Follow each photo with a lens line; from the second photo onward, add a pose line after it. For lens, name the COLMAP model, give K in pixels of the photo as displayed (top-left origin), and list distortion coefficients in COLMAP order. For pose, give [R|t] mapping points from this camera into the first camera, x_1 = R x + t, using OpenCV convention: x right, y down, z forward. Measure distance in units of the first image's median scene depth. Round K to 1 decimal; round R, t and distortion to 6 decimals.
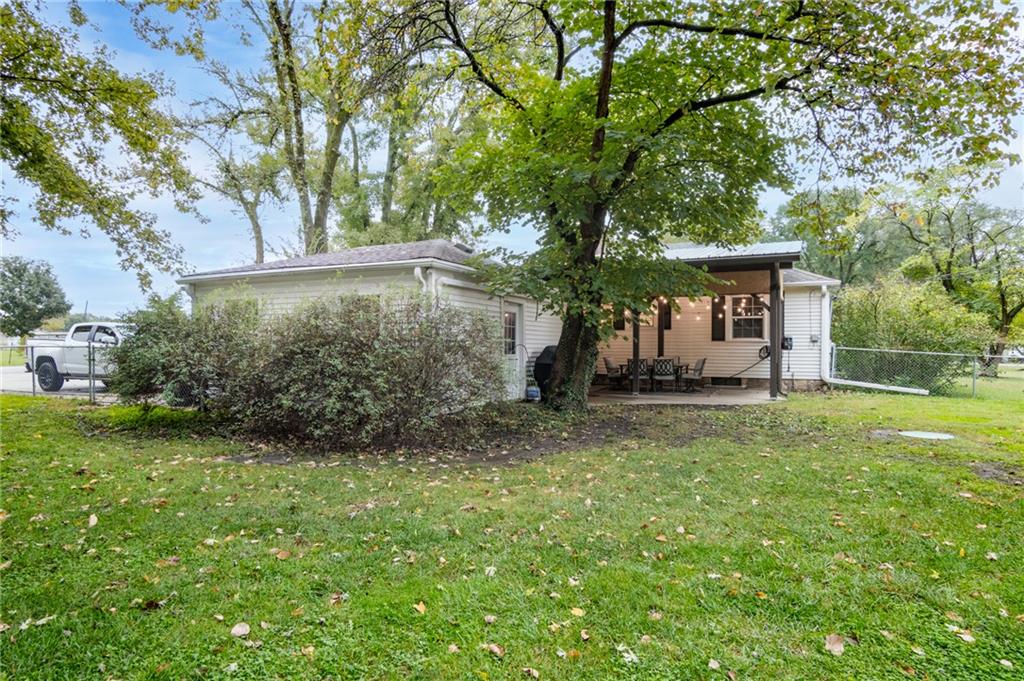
lens RADIAL K [[590.1, 0, 511.5], [0, 590.1, 341.1], [0, 0, 1]] dist [0.001669, -0.000579]
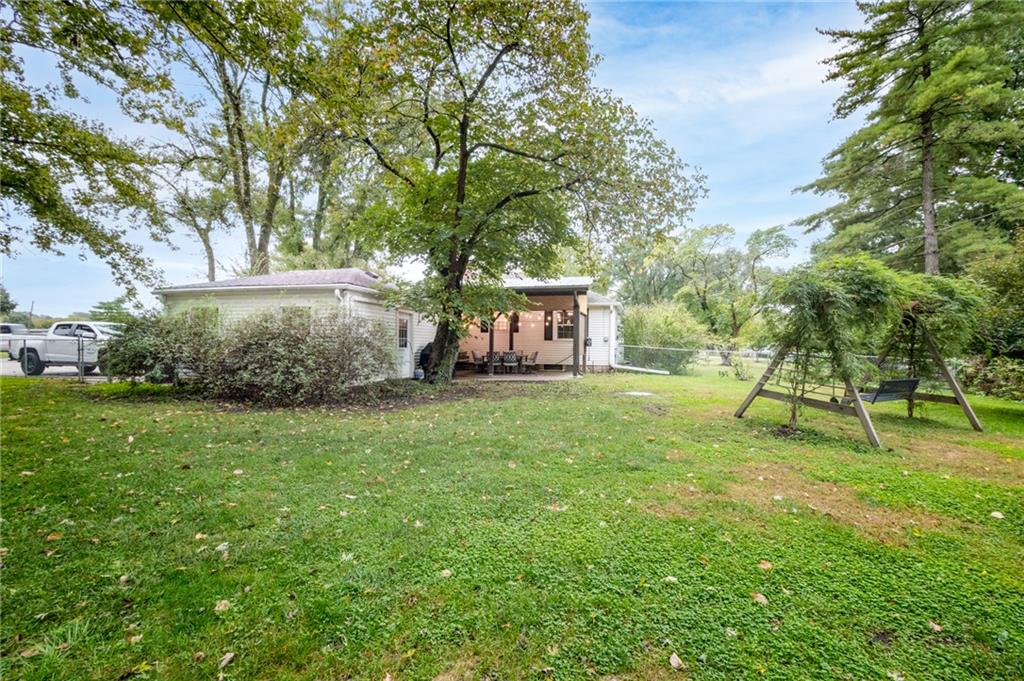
lens RADIAL K [[458.4, 0, 508.9], [0, 458.4, 340.9], [0, 0, 1]] dist [0.000806, -0.000109]
pose [[0.982207, 0.008398, 0.187611, 0.044354], [-0.008376, 0.999965, -0.000915, 0.004365], [-0.187612, -0.000673, 0.982243, -0.196217]]
